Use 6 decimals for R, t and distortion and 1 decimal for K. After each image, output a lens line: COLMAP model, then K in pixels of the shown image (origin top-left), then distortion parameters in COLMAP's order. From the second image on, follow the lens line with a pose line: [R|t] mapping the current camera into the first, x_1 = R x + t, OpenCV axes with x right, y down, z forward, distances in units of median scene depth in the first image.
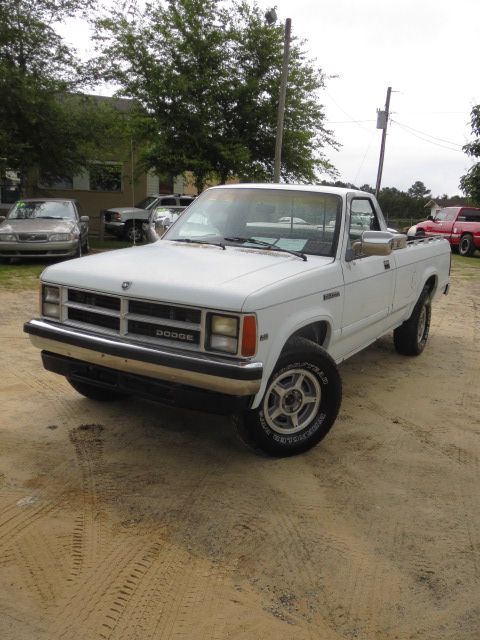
lens RADIAL K [[569.7, 0, 240.0], [0, 569.7, 320.0], [0, 0, 1]] dist [-0.016696, -0.006679]
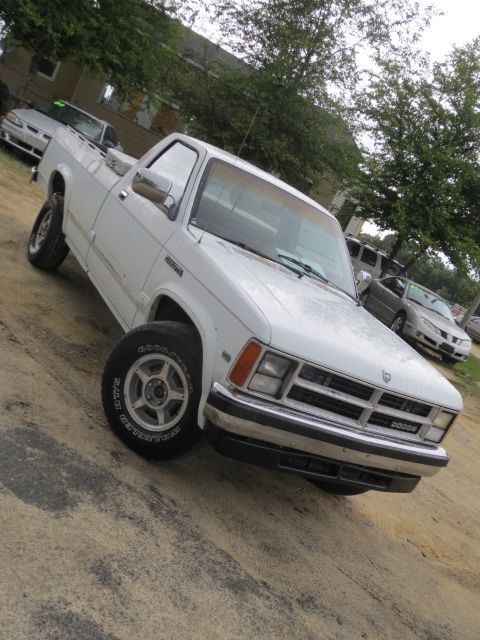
lens RADIAL K [[647.9, 0, 240.0], [0, 647.9, 320.0], [0, 0, 1]] dist [-0.015383, -0.018336]
pose [[0.478786, -0.008350, 0.877892, -1.054895], [-0.264226, 0.952222, 0.153161, -0.210961], [-0.837227, -0.305293, 0.453705, 0.659947]]
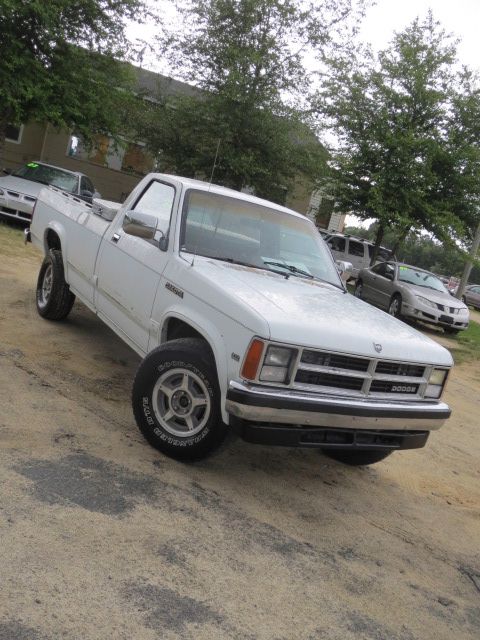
lens RADIAL K [[646.6, 0, 235.7], [0, 646.6, 321.2], [0, 0, 1]] dist [-0.009715, -0.013843]
pose [[0.479621, -0.083824, 0.873463, -1.160734], [-0.065860, 0.989180, 0.131093, -0.211617], [-0.875001, -0.120401, 0.468911, 0.597143]]
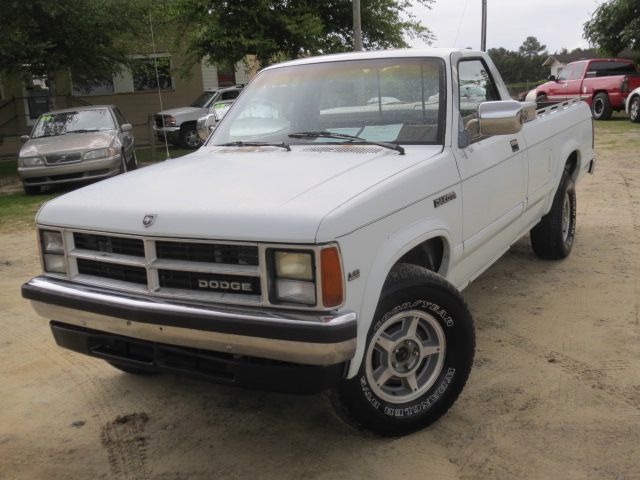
lens RADIAL K [[677.7, 0, 325.4], [0, 677.7, 238.0], [0, 0, 1]] dist [-0.016032, -0.010388]
pose [[0.993685, -0.110891, -0.017151, 0.022154], [0.111171, 0.993666, 0.016389, -0.025197], [0.015225, -0.018192, 0.999719, 0.155148]]
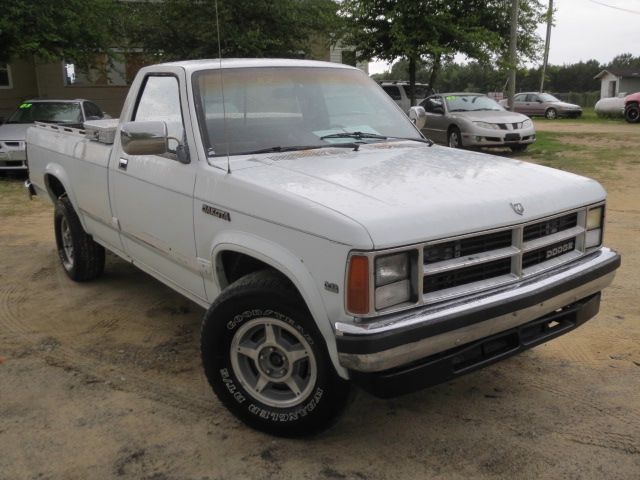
lens RADIAL K [[647.9, 0, 326.2], [0, 647.9, 236.9], [0, 0, 1]] dist [-0.015383, -0.018336]
pose [[0.386191, -0.272696, 0.881188, -0.892557], [0.222077, 0.954690, 0.198114, -0.211012], [-0.895287, 0.119182, 0.429253, 0.758347]]
